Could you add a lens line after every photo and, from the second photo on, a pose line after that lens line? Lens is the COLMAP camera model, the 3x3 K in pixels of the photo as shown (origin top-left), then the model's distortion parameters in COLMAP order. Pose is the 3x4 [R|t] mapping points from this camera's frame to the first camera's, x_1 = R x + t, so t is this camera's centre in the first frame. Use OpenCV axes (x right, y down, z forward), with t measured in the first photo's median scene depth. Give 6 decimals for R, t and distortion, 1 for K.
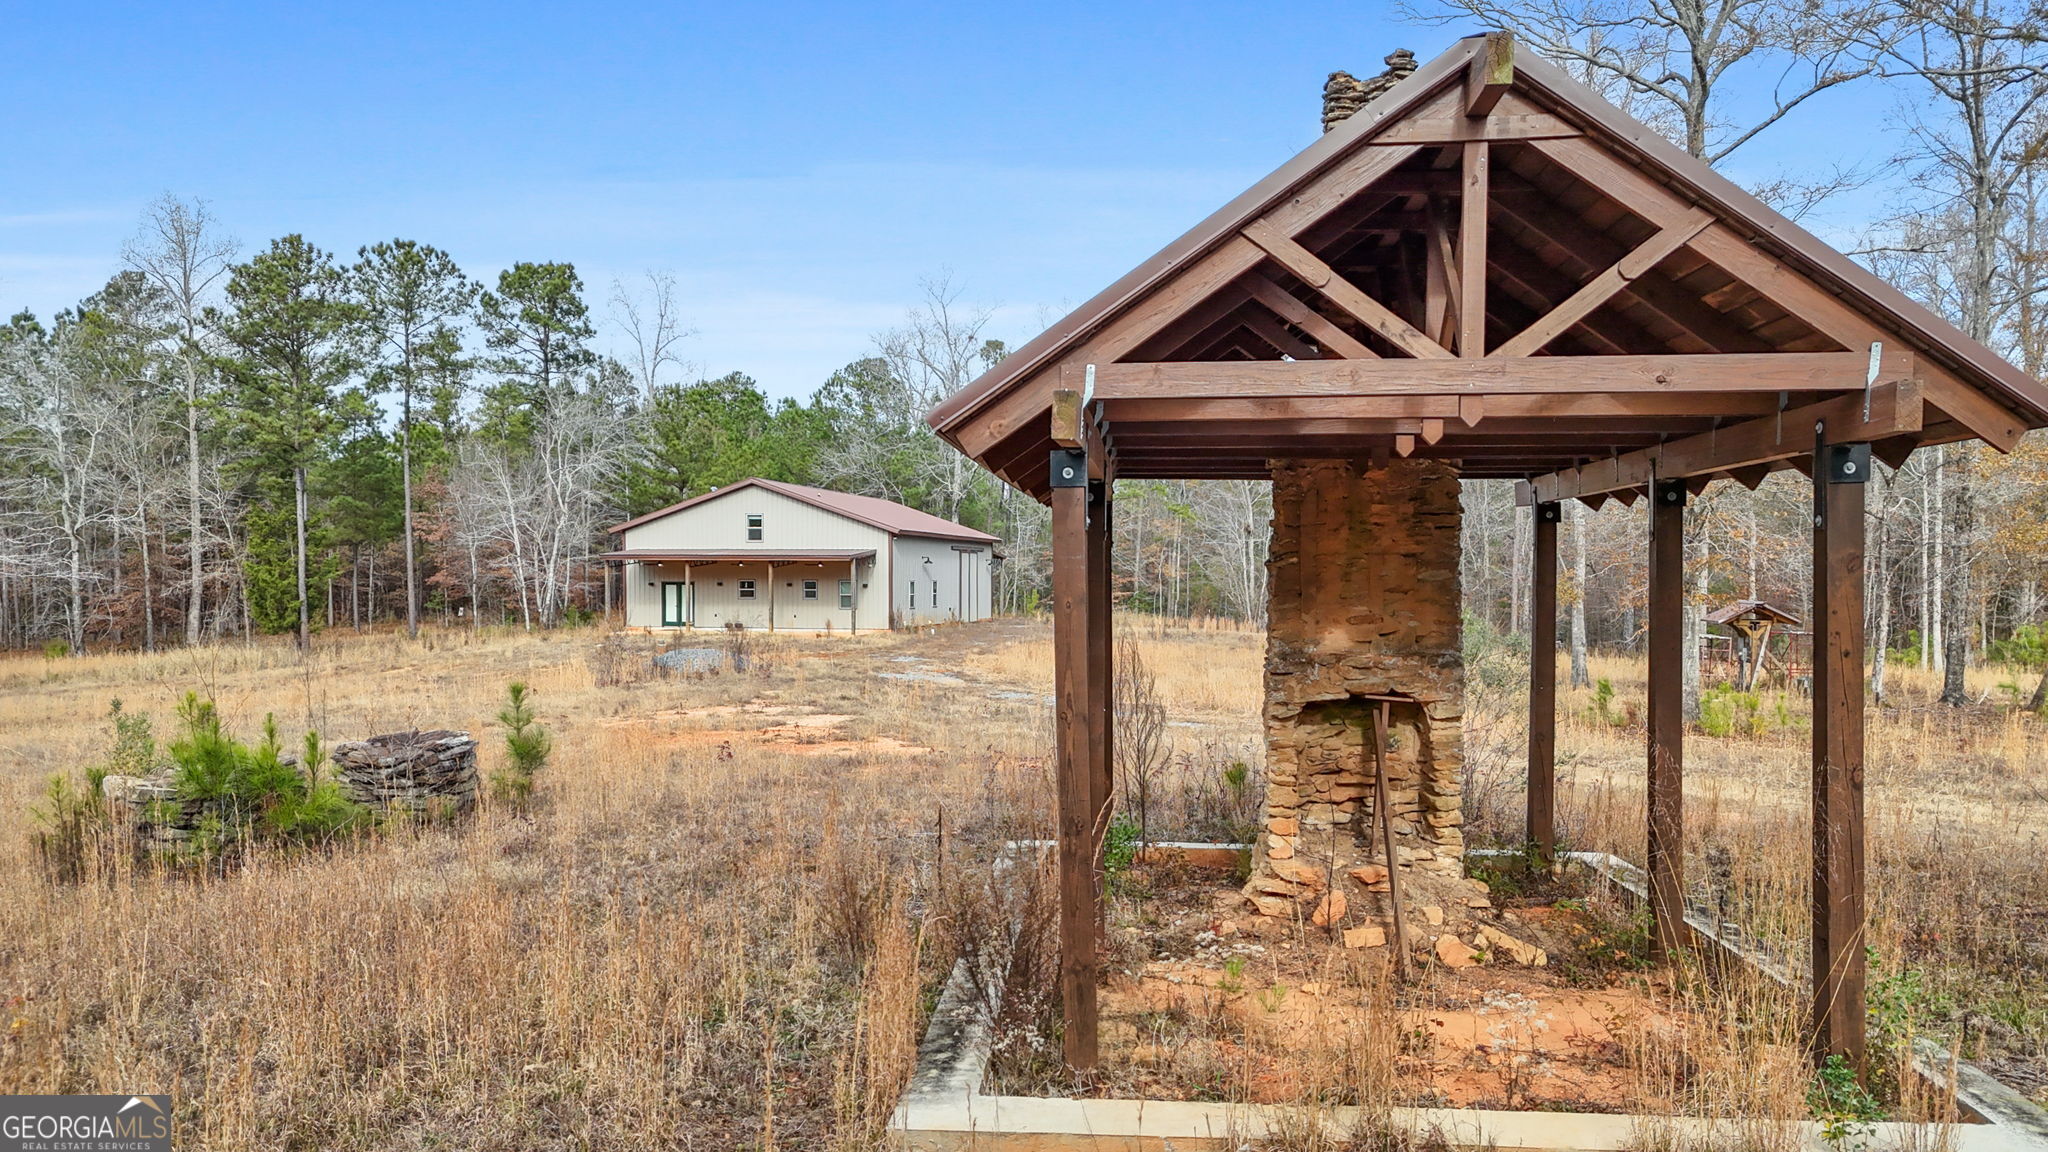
lens RADIAL K [[1636.3, 0, 1024.0], [0, 1636.3, 576.0], [0, 0, 1]] dist [0.000091, -0.000094]
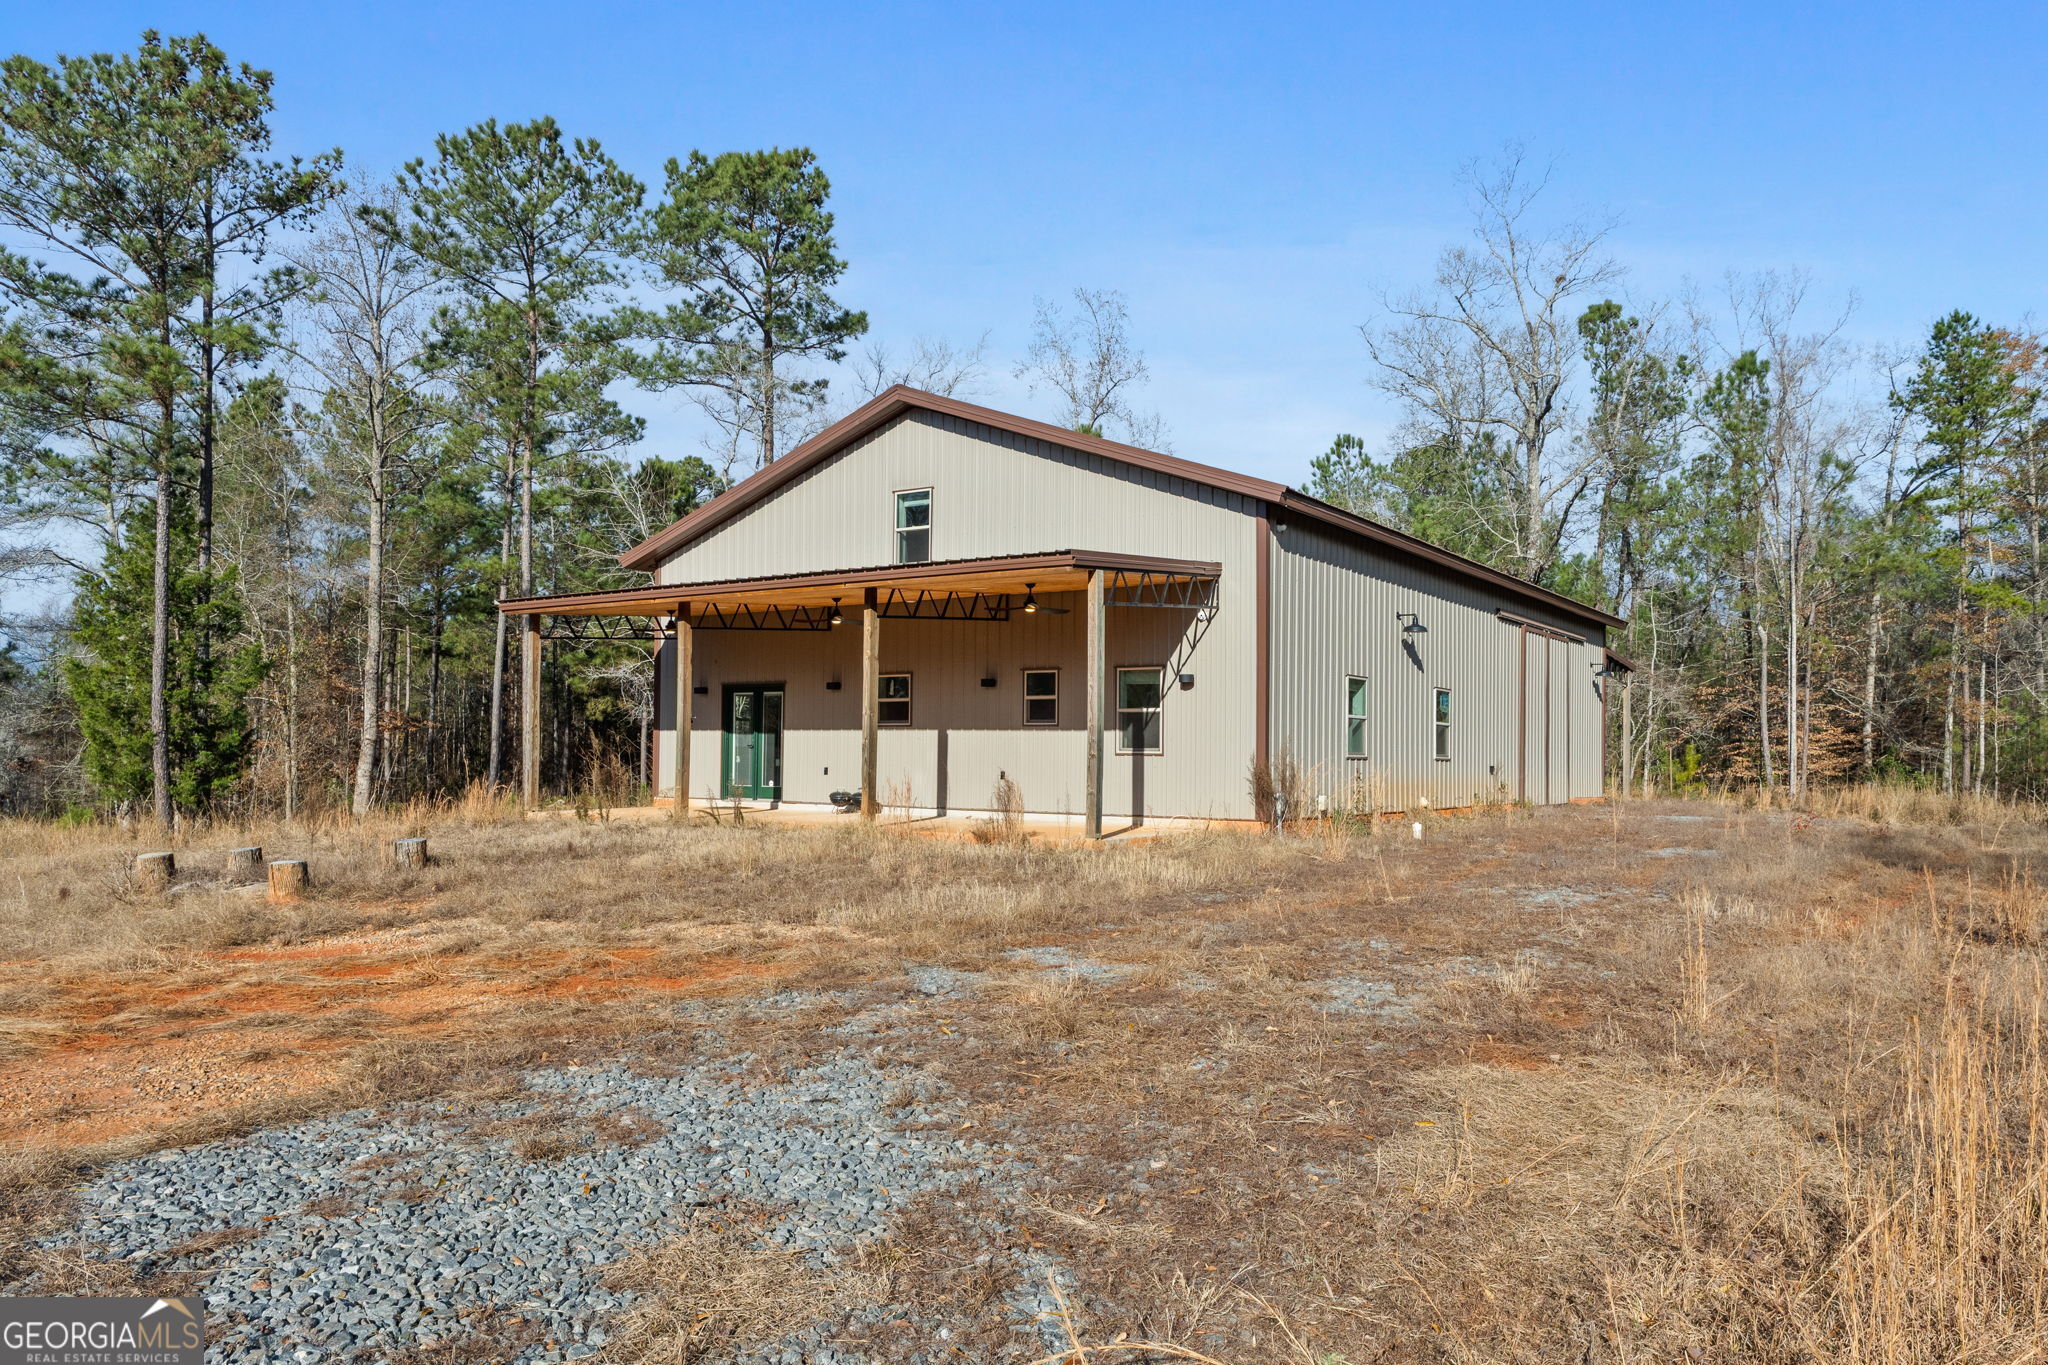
lens RADIAL K [[1538.0, 0, 1024.0], [0, 1538.0, 682.5], [0, 0, 1]] dist [0.000217, 0.000814]
pose [[0.928930, -0.005759, -0.370210, -0.014651], [-0.014317, 0.998573, -0.051456, 0.021464], [0.369978, 0.053100, 0.927522, 0.673911]]
